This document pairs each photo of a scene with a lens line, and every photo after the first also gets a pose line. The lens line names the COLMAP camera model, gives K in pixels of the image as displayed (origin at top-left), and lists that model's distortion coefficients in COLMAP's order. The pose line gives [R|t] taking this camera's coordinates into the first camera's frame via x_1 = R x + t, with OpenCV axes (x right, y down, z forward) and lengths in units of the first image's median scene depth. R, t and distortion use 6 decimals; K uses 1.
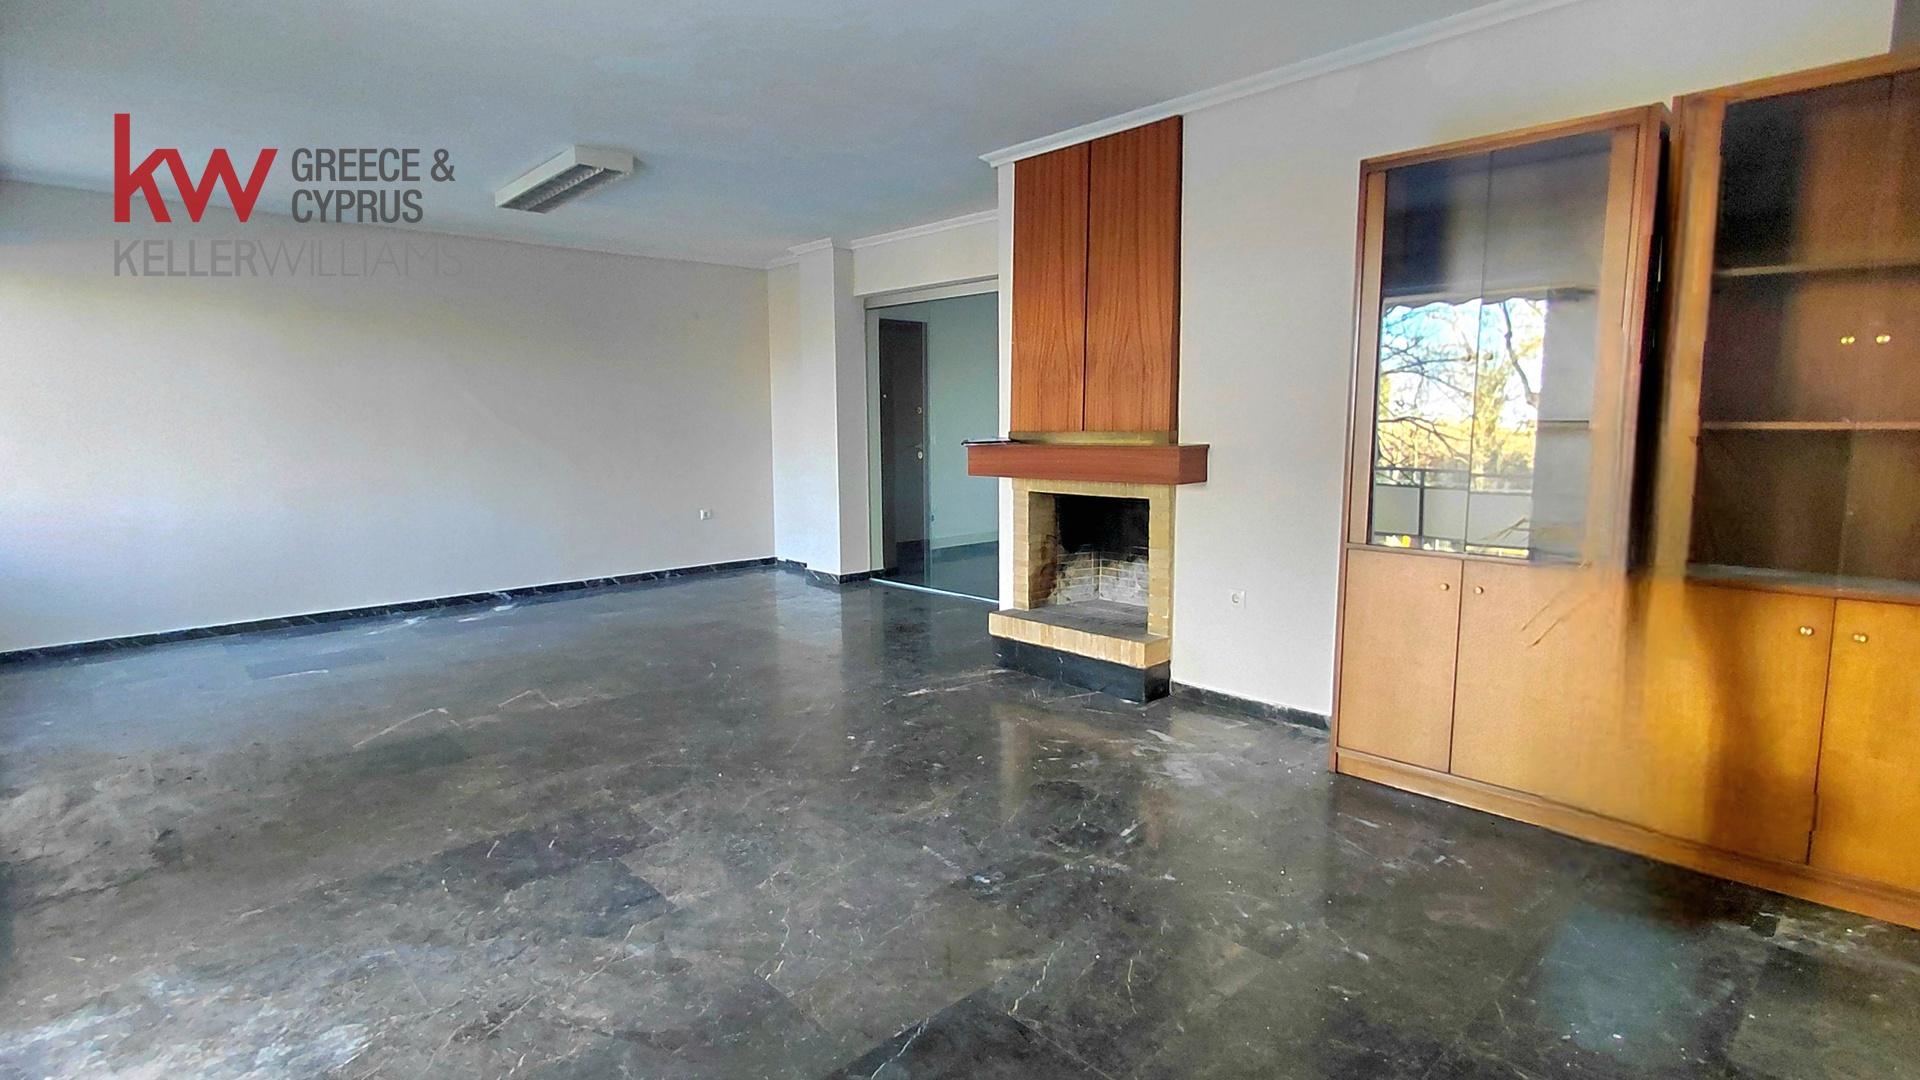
lens RADIAL K [[944.8, 0, 960.0], [0, 944.8, 540.0], [0, 0, 1]] dist [-0.002951, -0.000023]
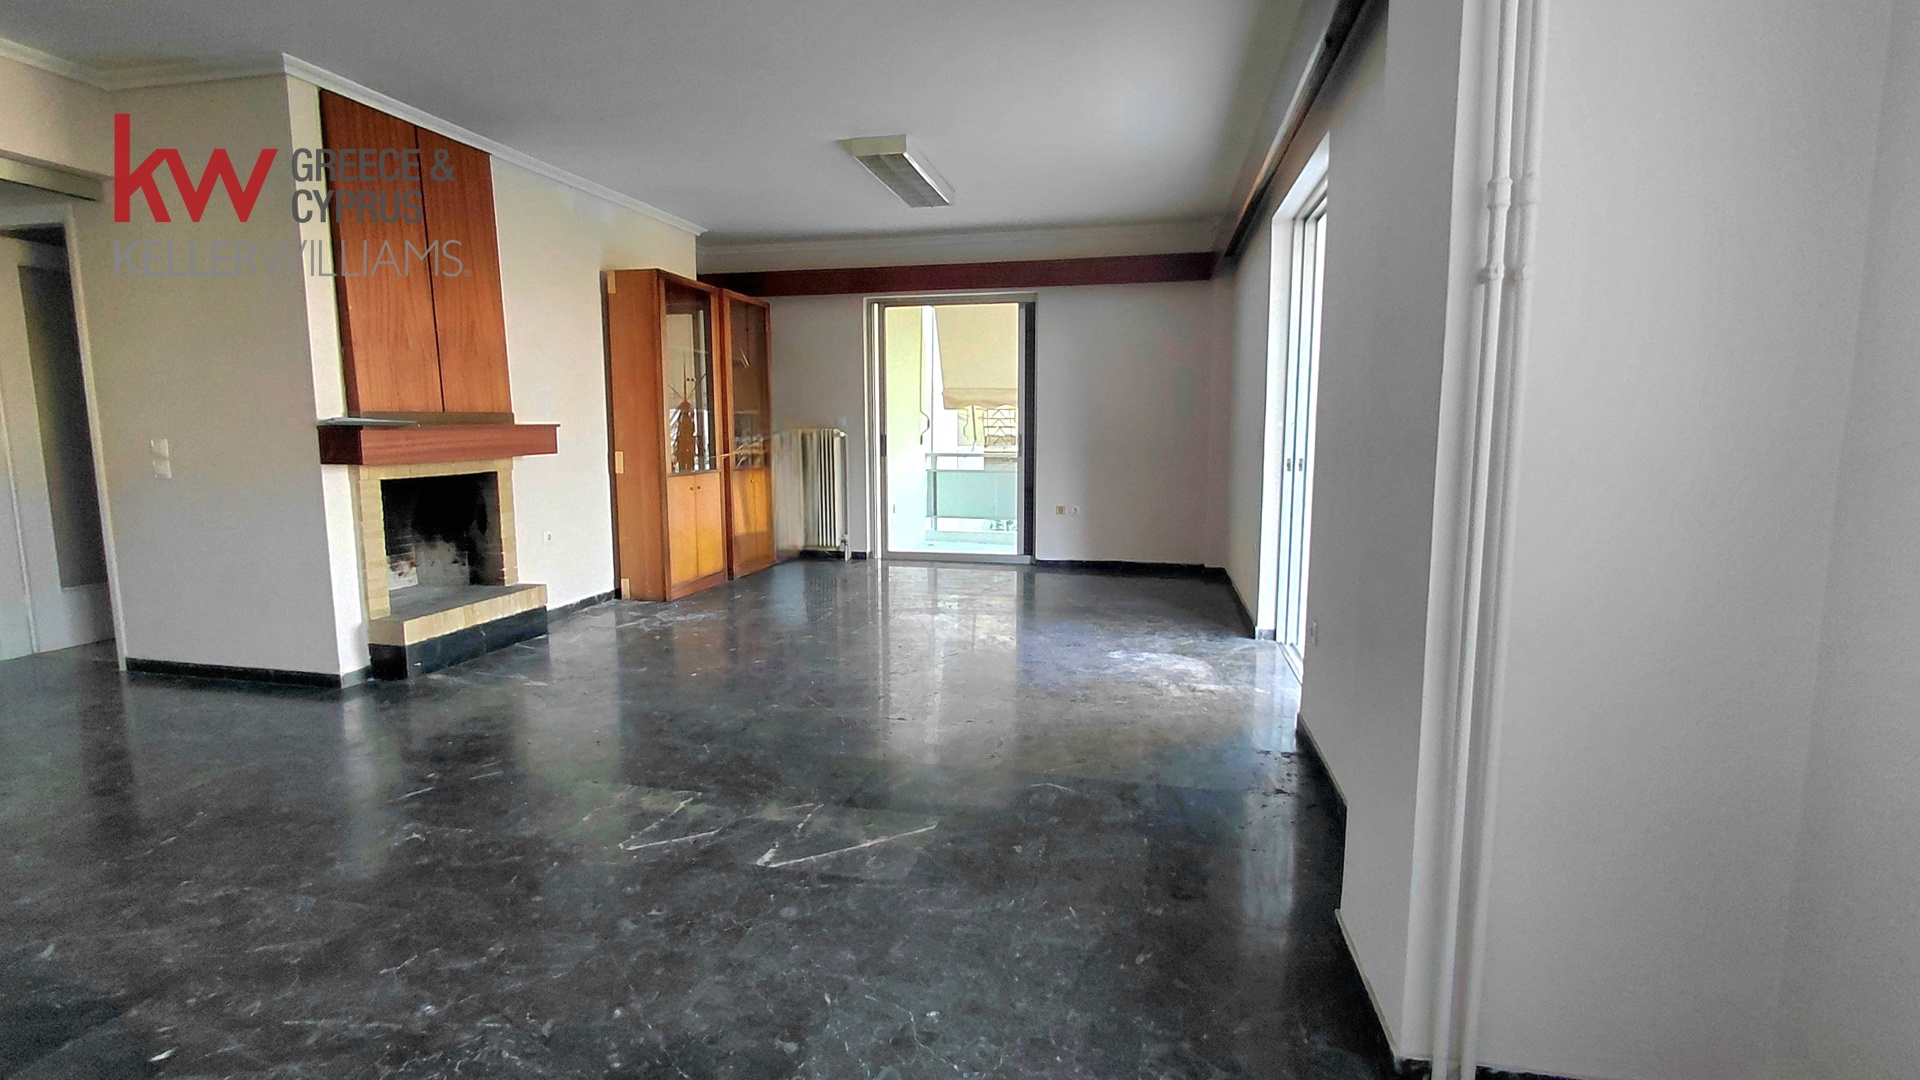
lens RADIAL K [[894.3, 0, 960.0], [0, 894.3, 540.0], [0, 0, 1]] dist [-0.003840, 0.000113]
pose [[-0.560028, -0.097298, 0.822740, -1.140697], [0.107669, 0.976110, 0.188725, -0.117990], [-0.821448, 0.194274, -0.536173, 1.246734]]
